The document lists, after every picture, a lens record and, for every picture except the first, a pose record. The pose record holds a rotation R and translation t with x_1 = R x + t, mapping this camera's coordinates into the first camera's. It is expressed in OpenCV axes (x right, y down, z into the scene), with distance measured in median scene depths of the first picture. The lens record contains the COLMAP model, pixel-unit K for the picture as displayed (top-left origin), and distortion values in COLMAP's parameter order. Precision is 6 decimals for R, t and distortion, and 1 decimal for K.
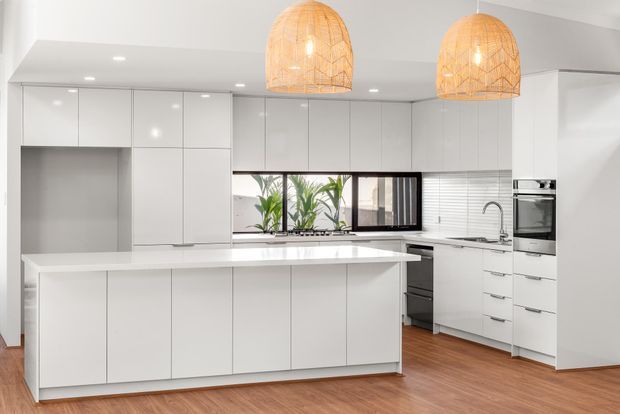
lens RADIAL K [[938.5, 0, 321.3], [0, 938.5, 190.3], [0, 0, 1]] dist [-0.001169, 0.011990]
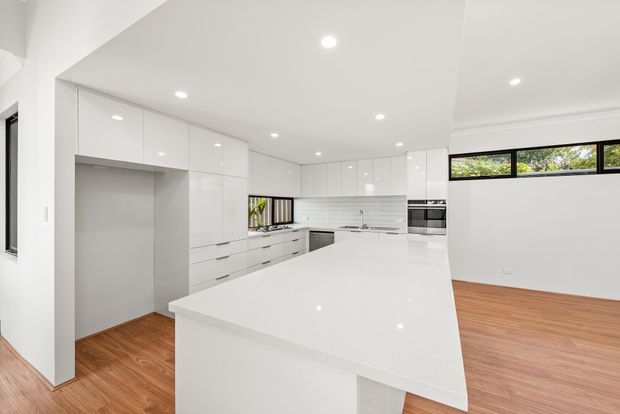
lens RADIAL K [[242.7, 0, 310.0], [0, 242.7, 207.0], [0, 0, 1]] dist [0.005682, -0.000242]
pose [[0.774983, -0.003206, 0.631974, -0.271445], [0.003461, 0.999994, 0.000829, 0.003324], [-0.631973, 0.001545, 0.774989, 0.624129]]
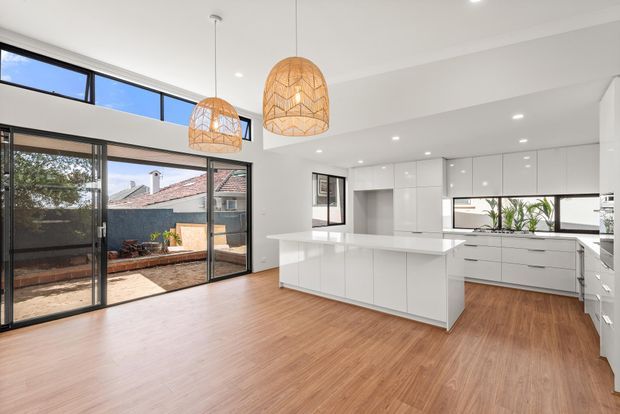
lens RADIAL K [[269.9, 0, 310.0], [0, 269.9, 207.0], [0, 0, 1]] dist [0.000643, 0.000116]
pose [[0.469675, -0.009428, -0.882789, 0.280233], [0.003489, 0.999955, -0.008823, 0.004662], [0.882832, 0.001063, 0.469687, 0.484180]]
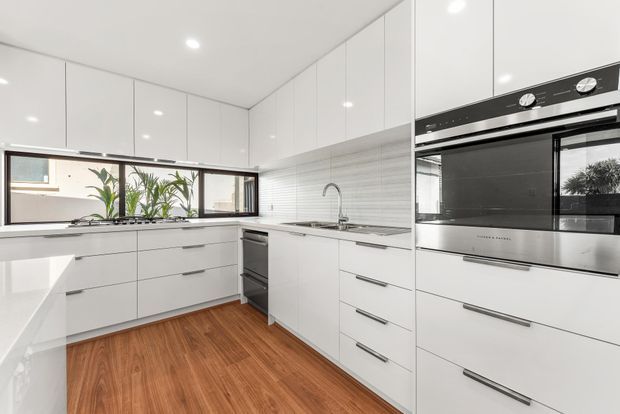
lens RADIAL K [[242.7, 0, 310.0], [0, 242.7, 207.0], [0, 0, 1]] dist [0.005682, -0.000242]
pose [[0.956323, -0.006174, 0.292245, 0.090225], [0.005590, 0.999980, 0.002835, 0.034211], [-0.292257, -0.001077, 0.956339, 0.767222]]
